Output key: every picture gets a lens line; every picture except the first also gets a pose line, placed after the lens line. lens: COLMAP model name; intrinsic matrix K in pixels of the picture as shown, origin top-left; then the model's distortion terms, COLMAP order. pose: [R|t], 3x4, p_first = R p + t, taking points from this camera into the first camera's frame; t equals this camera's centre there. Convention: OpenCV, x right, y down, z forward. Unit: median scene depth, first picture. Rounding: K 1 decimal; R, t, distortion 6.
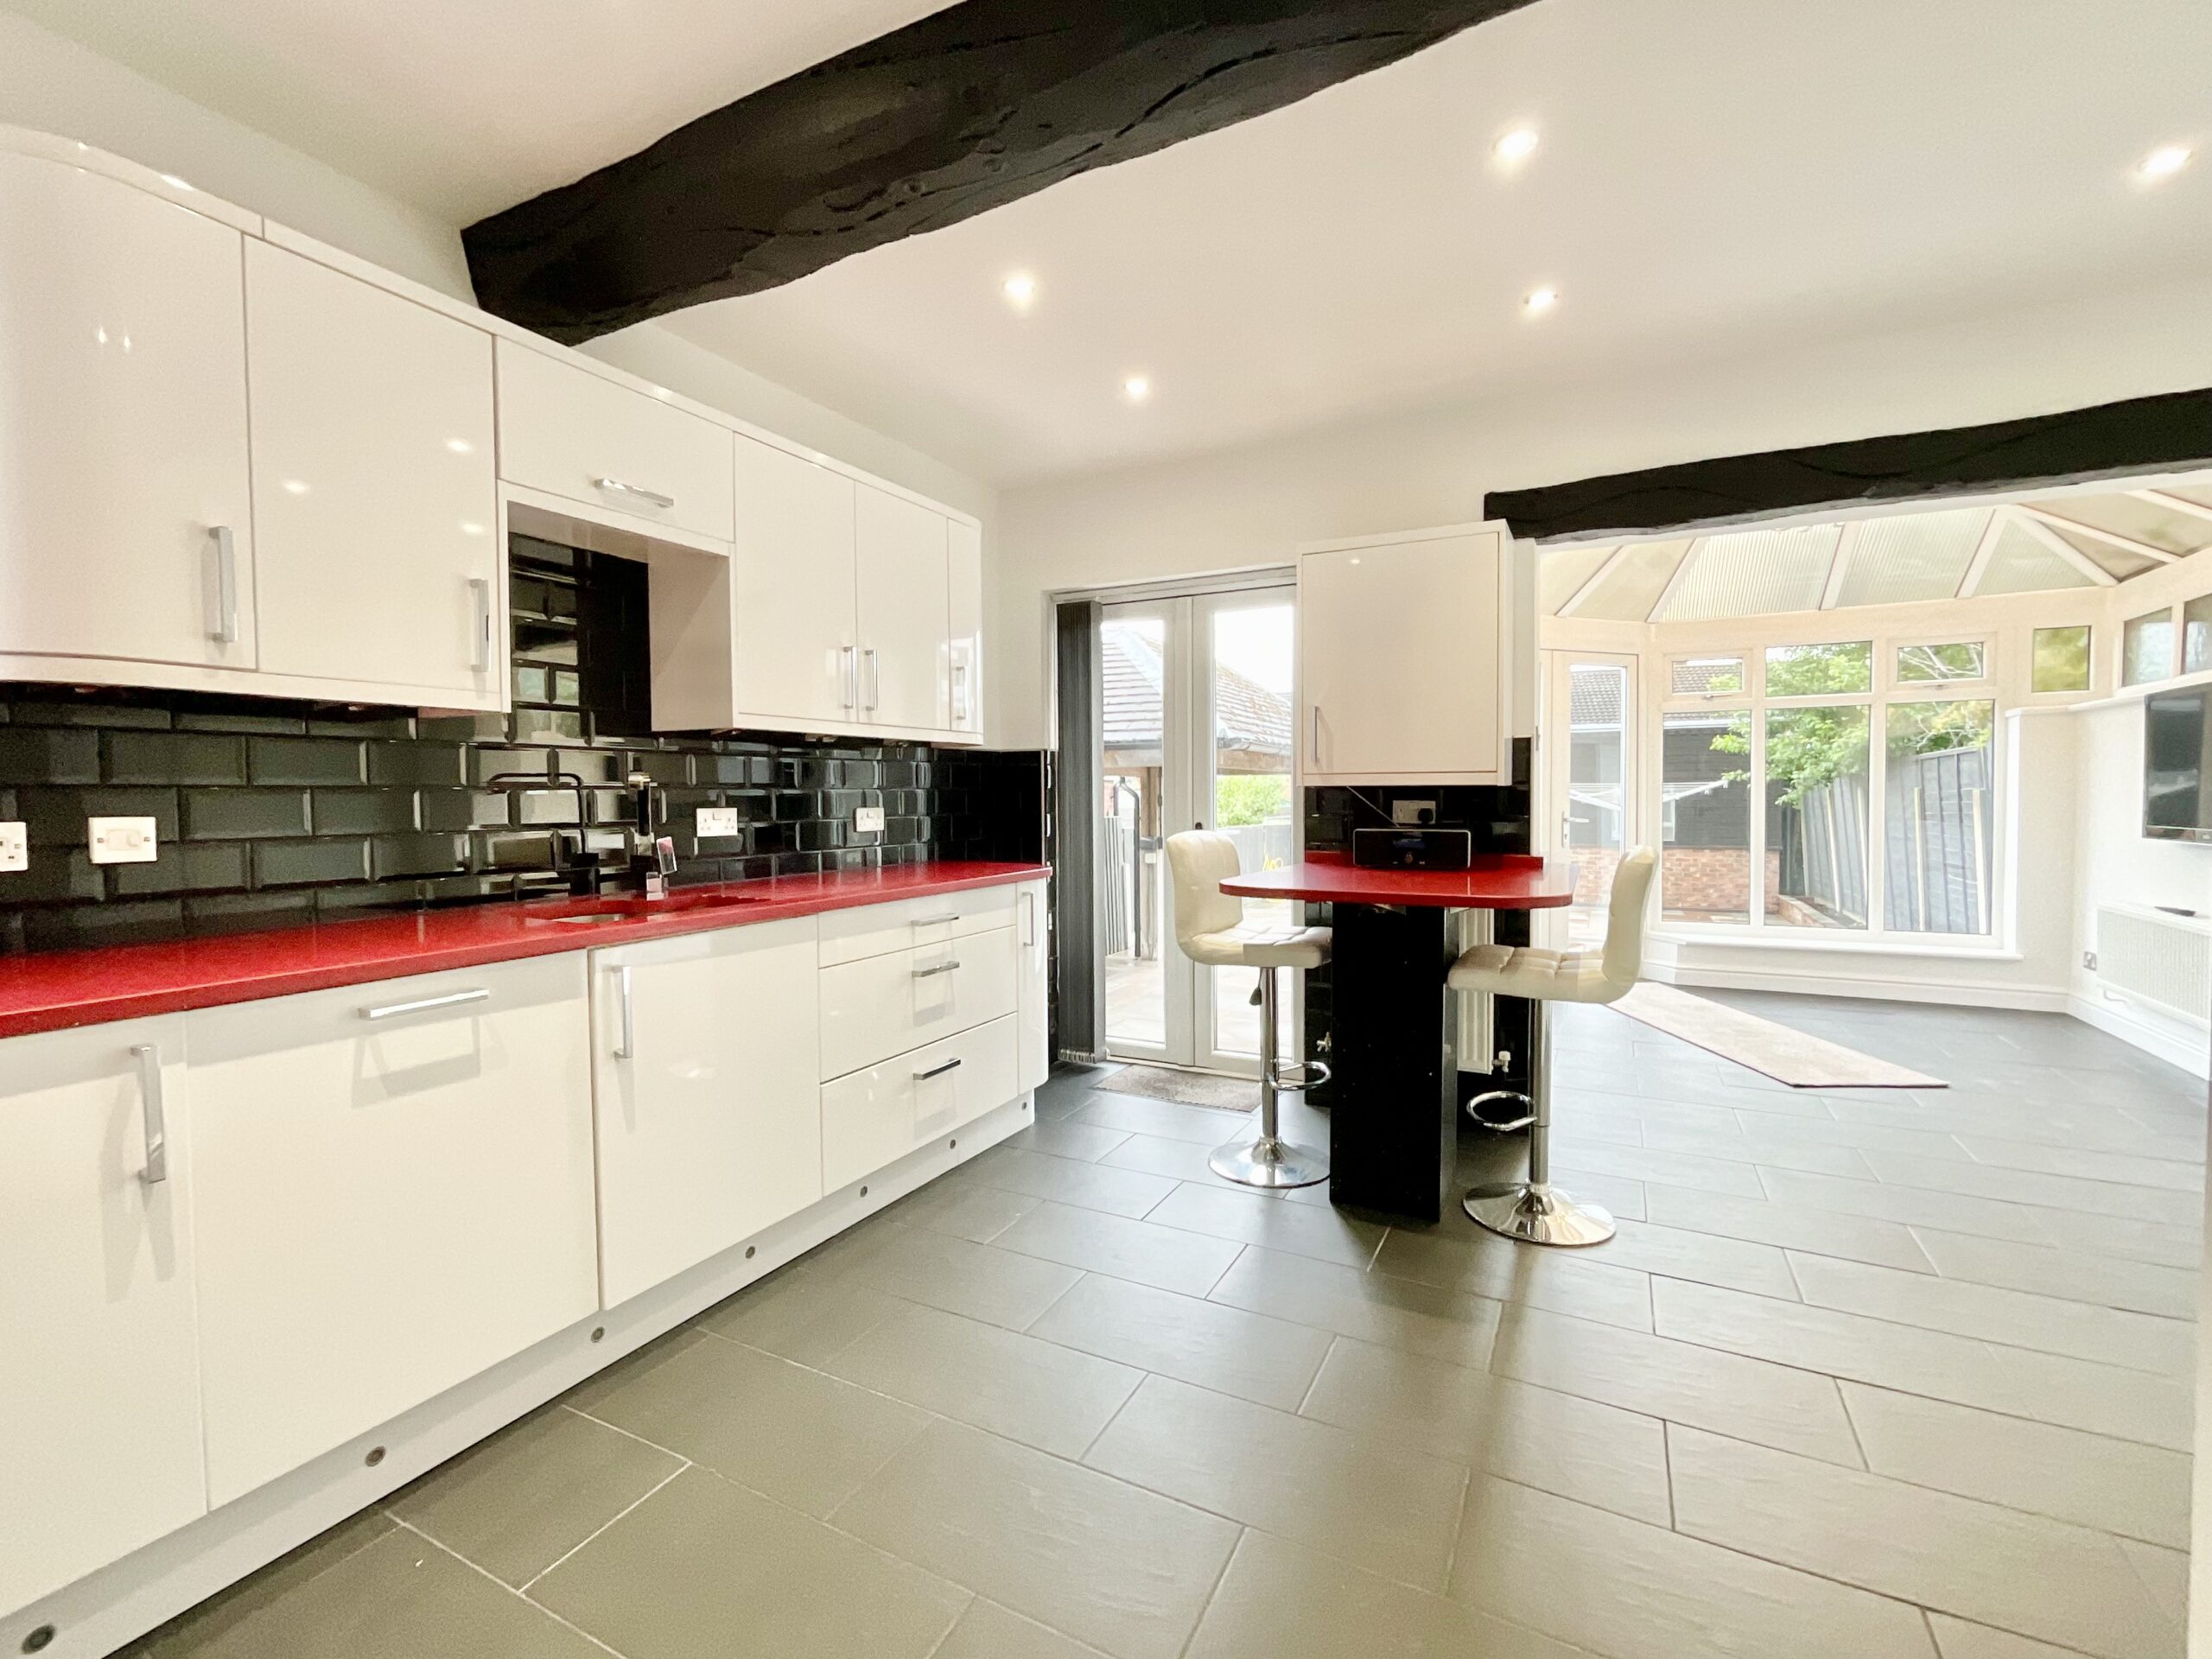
lens RADIAL K [[956.3, 0, 1101.0], [0, 956.3, 830.5], [0, 0, 1]] dist [-0.001951, -0.000380]
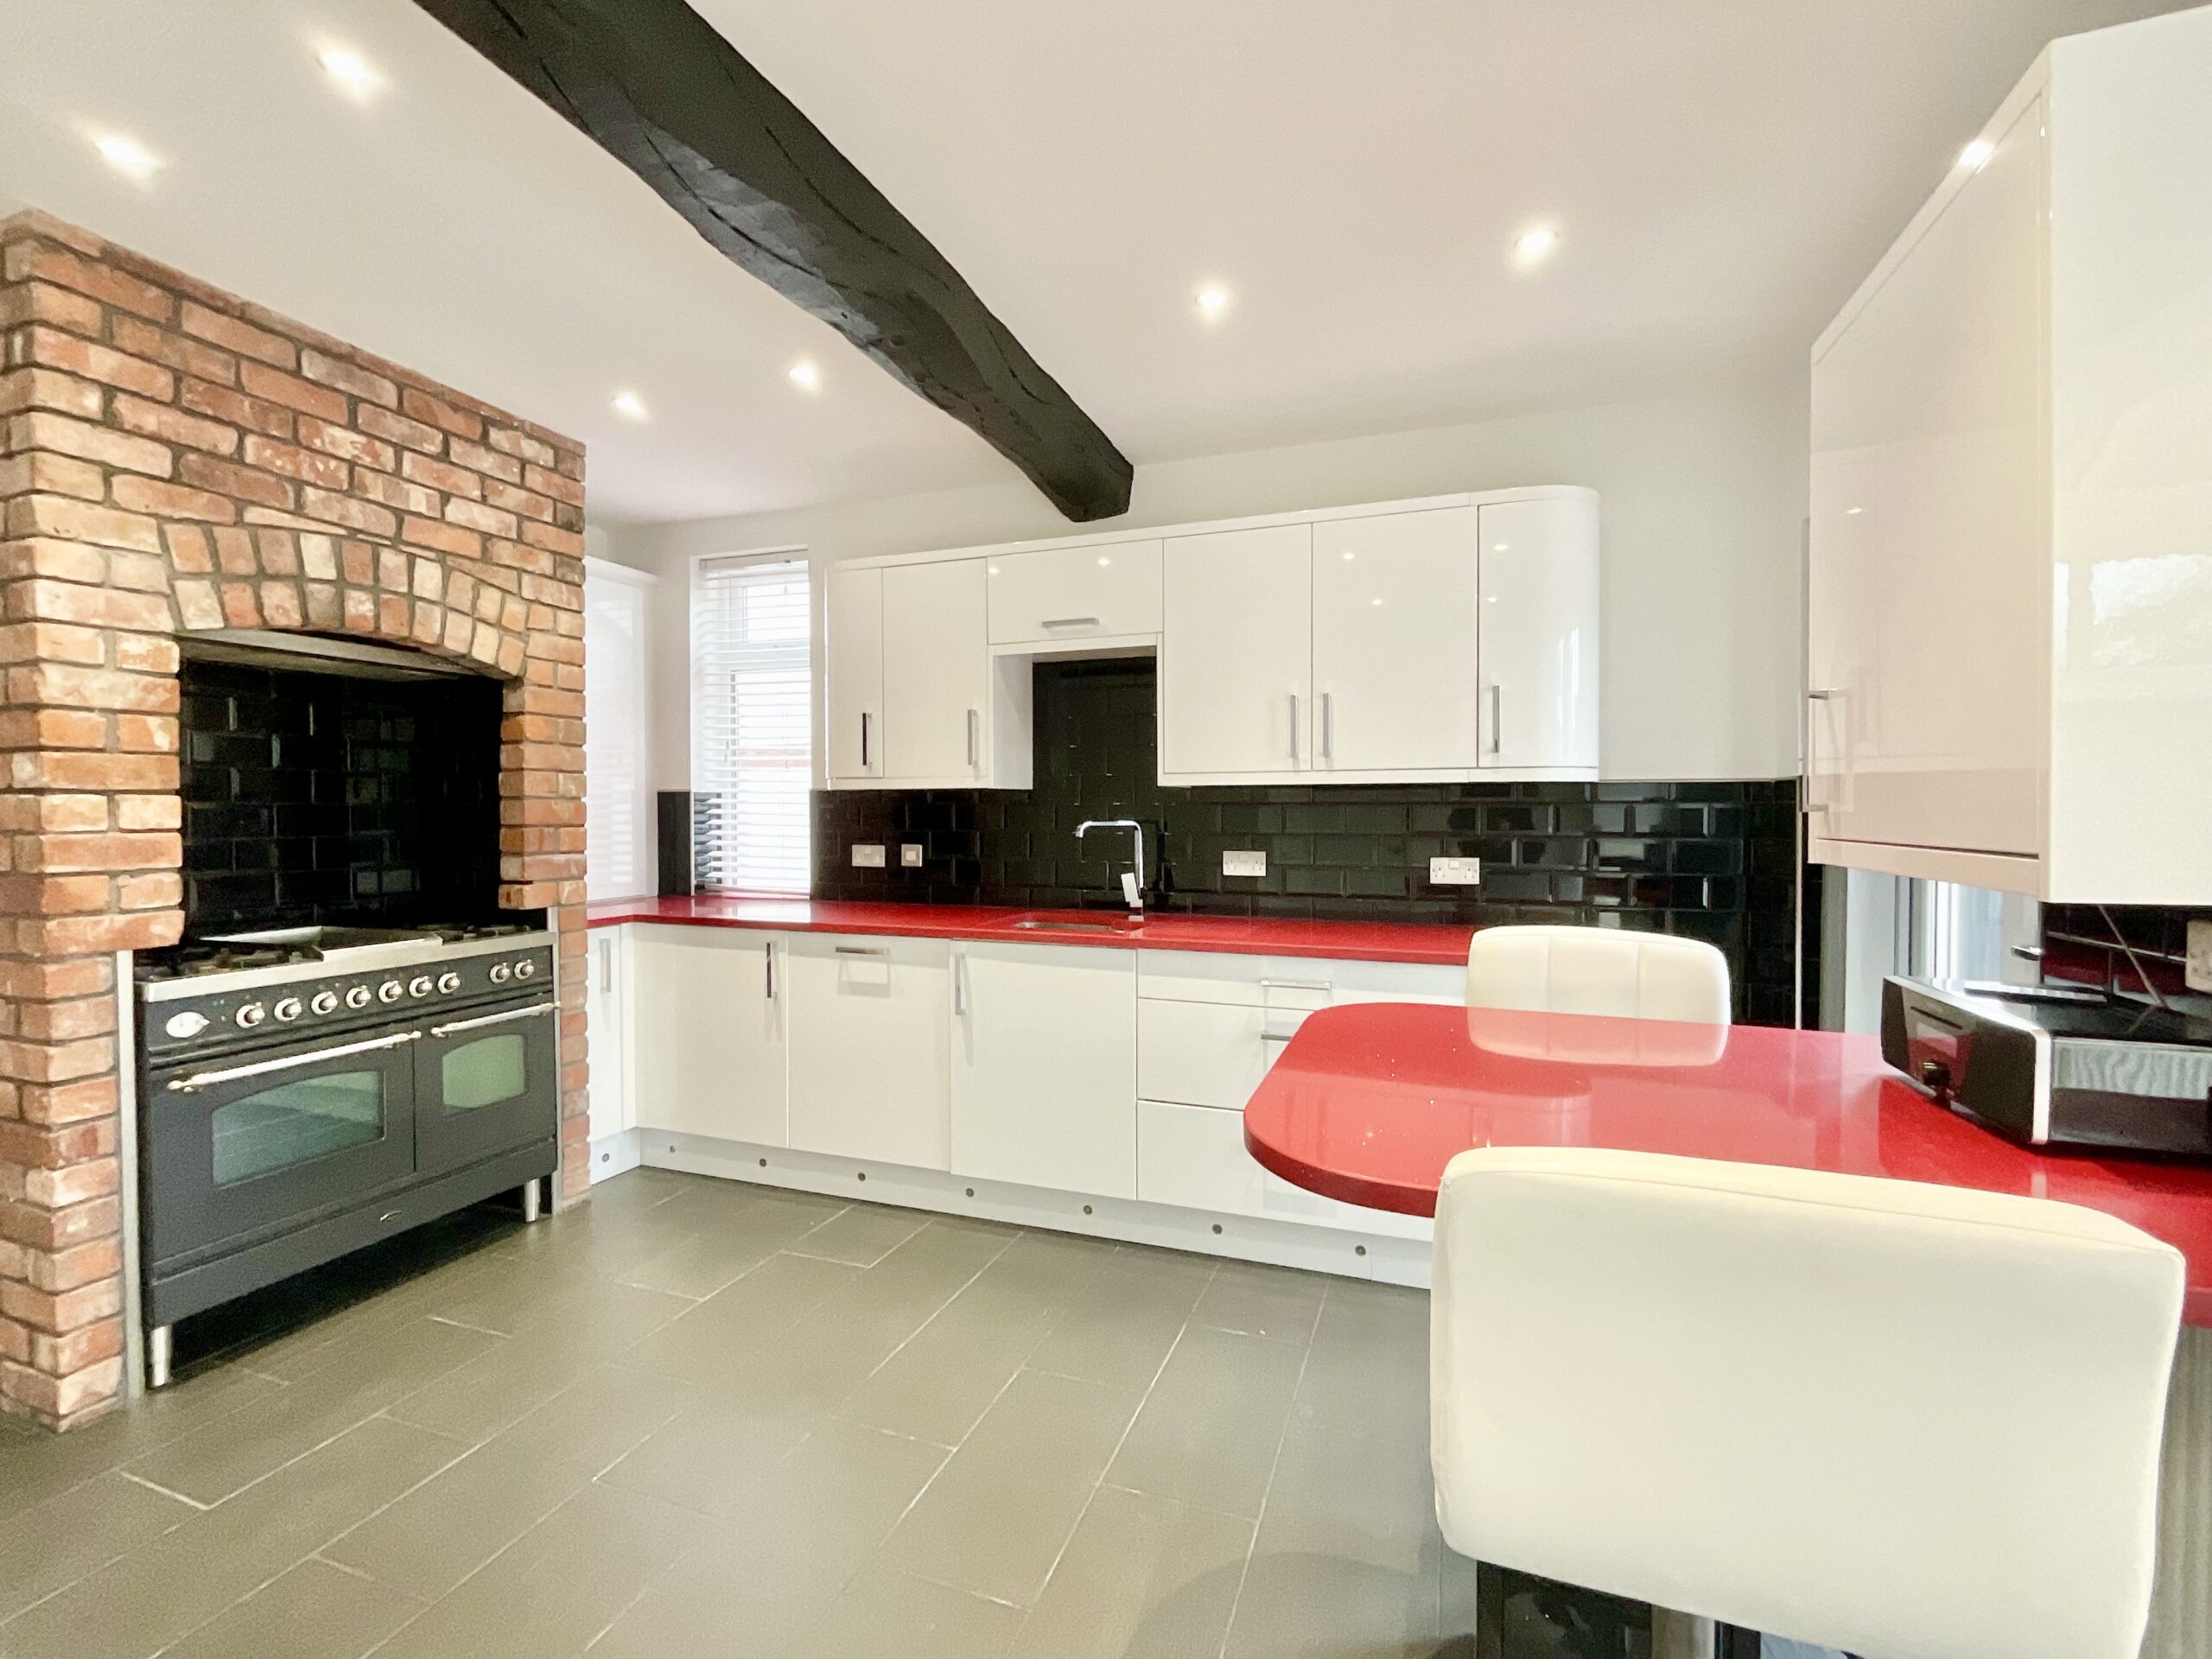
lens RADIAL K [[956.3, 0, 1114.0], [0, 956.3, 836.6], [0, 0, 1]] dist [-0.001951, -0.000380]
pose [[0.150614, 0.025718, -0.988258, 1.134035], [-0.045017, 0.998803, 0.019132, -0.092462], [0.987567, 0.041607, 0.151592, 1.105012]]
